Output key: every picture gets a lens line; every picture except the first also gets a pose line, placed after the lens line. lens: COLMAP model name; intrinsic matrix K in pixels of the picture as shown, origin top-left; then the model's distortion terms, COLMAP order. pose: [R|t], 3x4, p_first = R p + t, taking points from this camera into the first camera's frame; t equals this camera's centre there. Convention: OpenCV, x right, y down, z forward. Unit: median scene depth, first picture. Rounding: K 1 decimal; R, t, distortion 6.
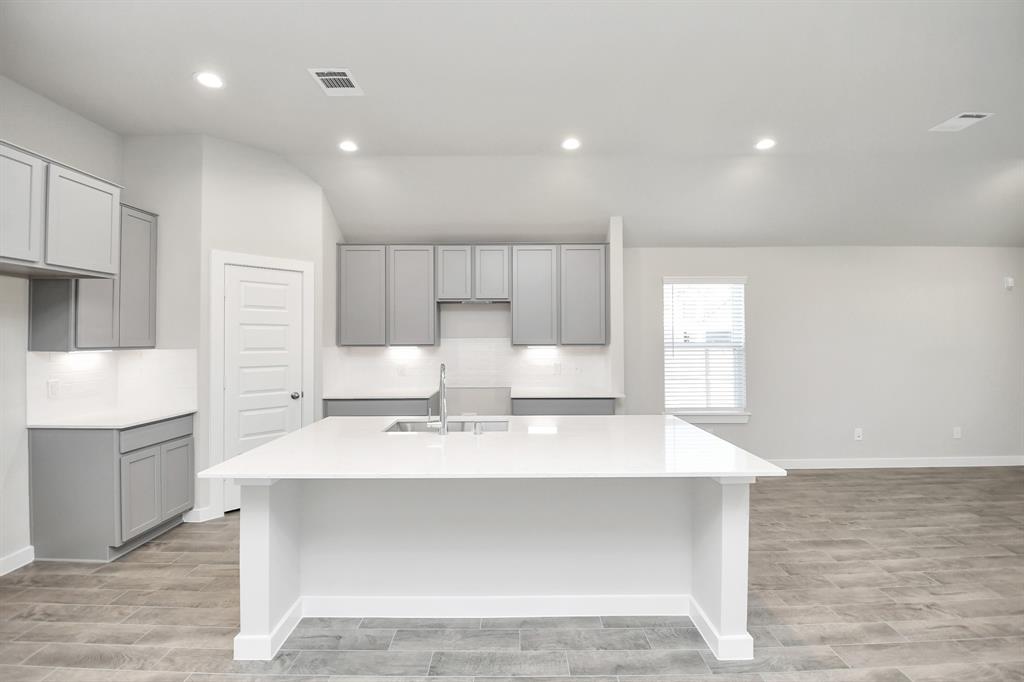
lens RADIAL K [[446.0, 0, 511.2], [0, 446.0, 335.9], [0, 0, 1]] dist [0.017267, -0.023715]
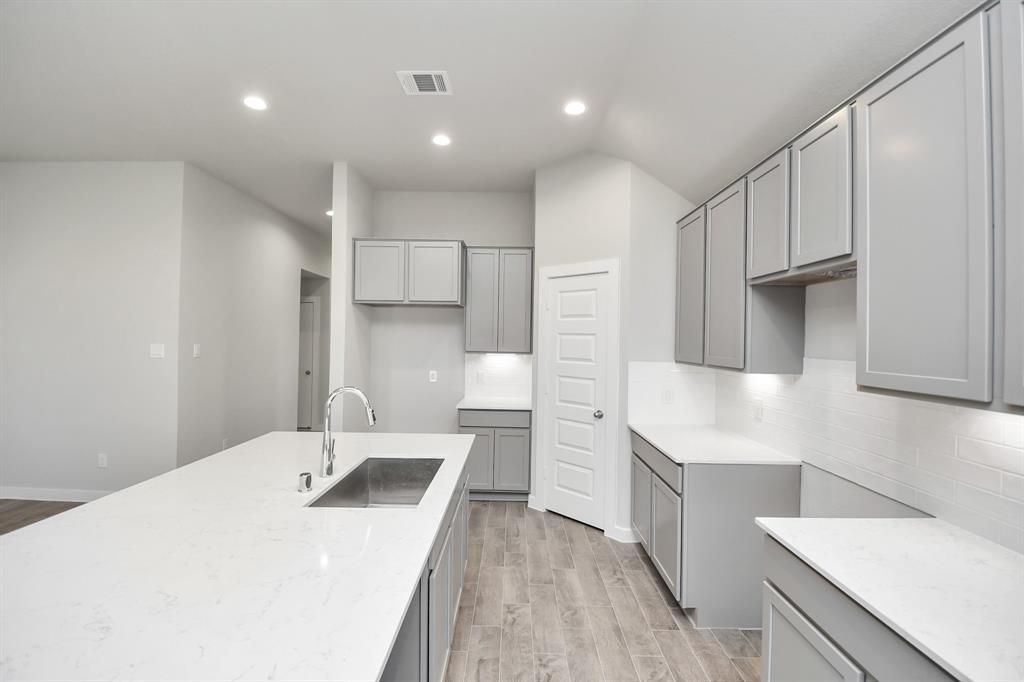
lens RADIAL K [[446.0, 0, 511.2], [0, 446.0, 335.9], [0, 0, 1]] dist [0.017267, -0.023715]
pose [[-0.005029, -0.001802, -0.999986, 0.428600], [-0.010744, 0.999941, -0.001747, -0.018744], [0.999930, 0.010735, -0.005049, 0.899383]]
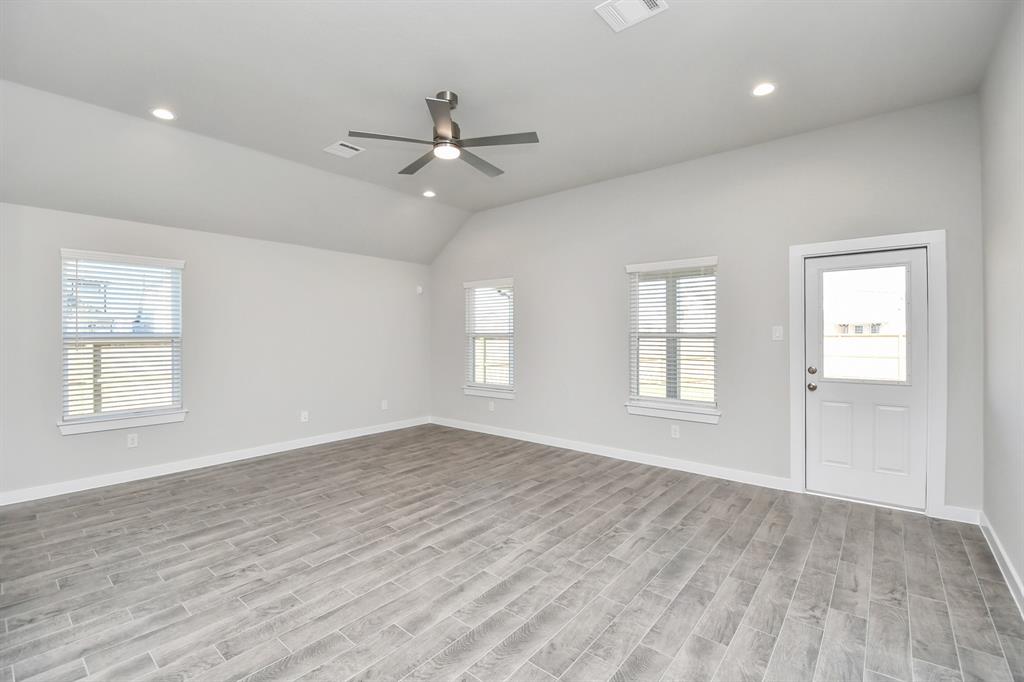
lens RADIAL K [[446.0, 0, 511.2], [0, 446.0, 335.9], [0, 0, 1]] dist [0.017267, -0.023715]
pose [[0.635203, 0.001970, 0.772343, 0.320250], [-0.005523, 0.999983, 0.001991, 0.019238], [-0.772326, -0.005530, 0.635203, -0.131179]]
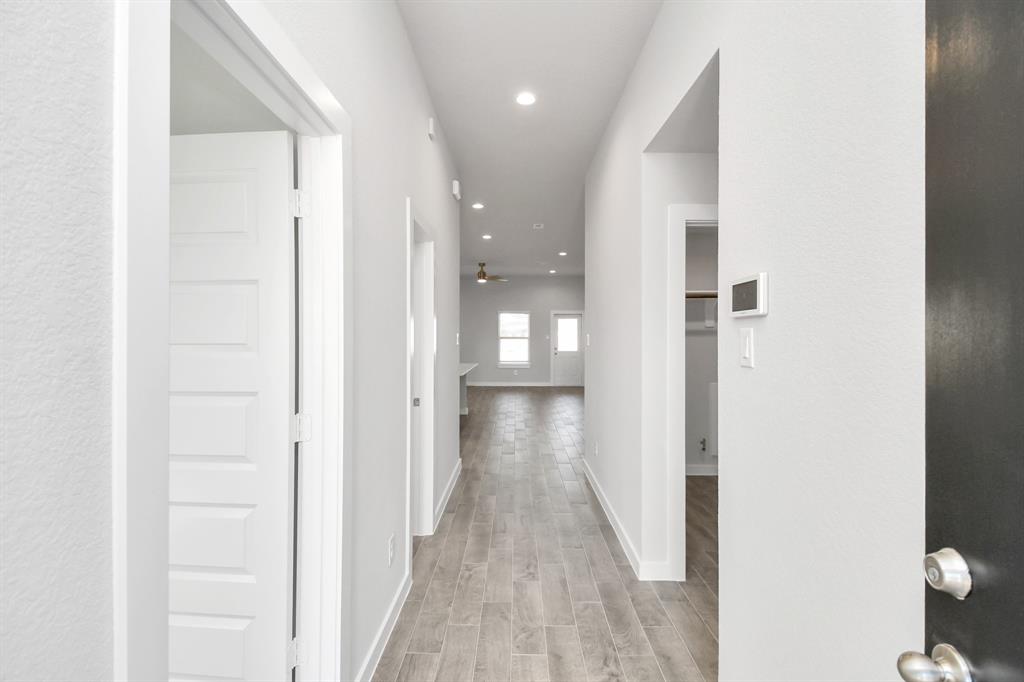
lens RADIAL K [[446.0, 0, 511.2], [0, 446.0, 335.9], [0, 0, 1]] dist [0.017267, -0.023715]
pose [[0.003716, 0.007122, 0.999968, -1.823675], [-0.008270, 0.999941, -0.007091, 0.026765], [-0.999959, -0.008243, 0.003775, 0.313720]]
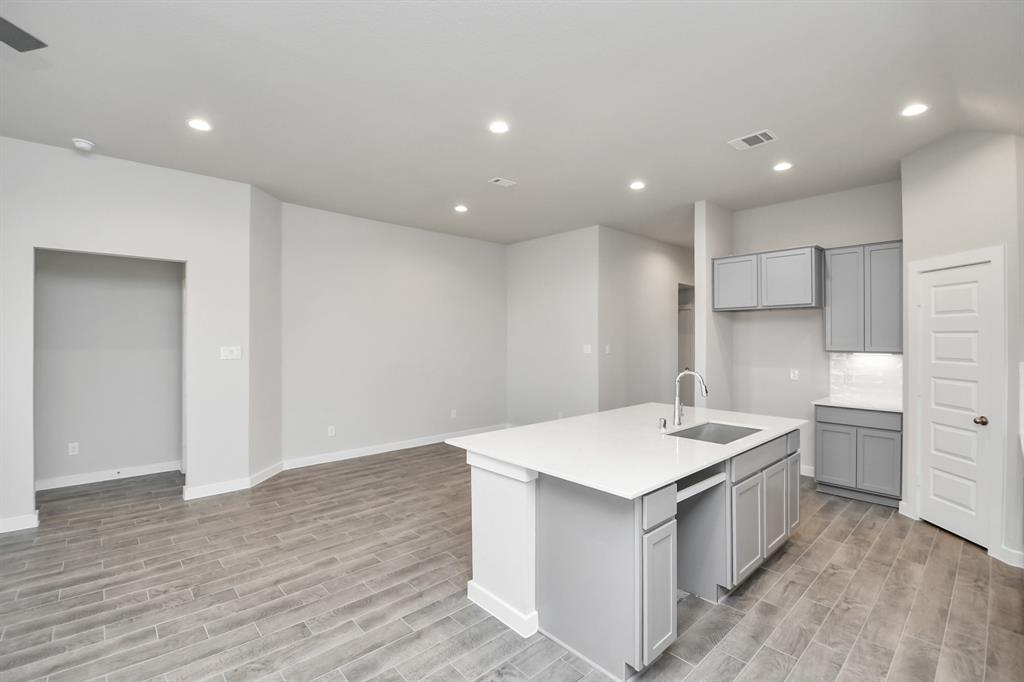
lens RADIAL K [[455.4, 0, 510.4], [0, 455.4, 335.4], [0, 0, 1]] dist [0.003049, -0.015004]
pose [[-0.735808, 0.001832, -0.677188, 0.721180], [0.006587, 0.999968, -0.004451, -0.020733], [0.677158, -0.007736, -0.735797, 1.103634]]
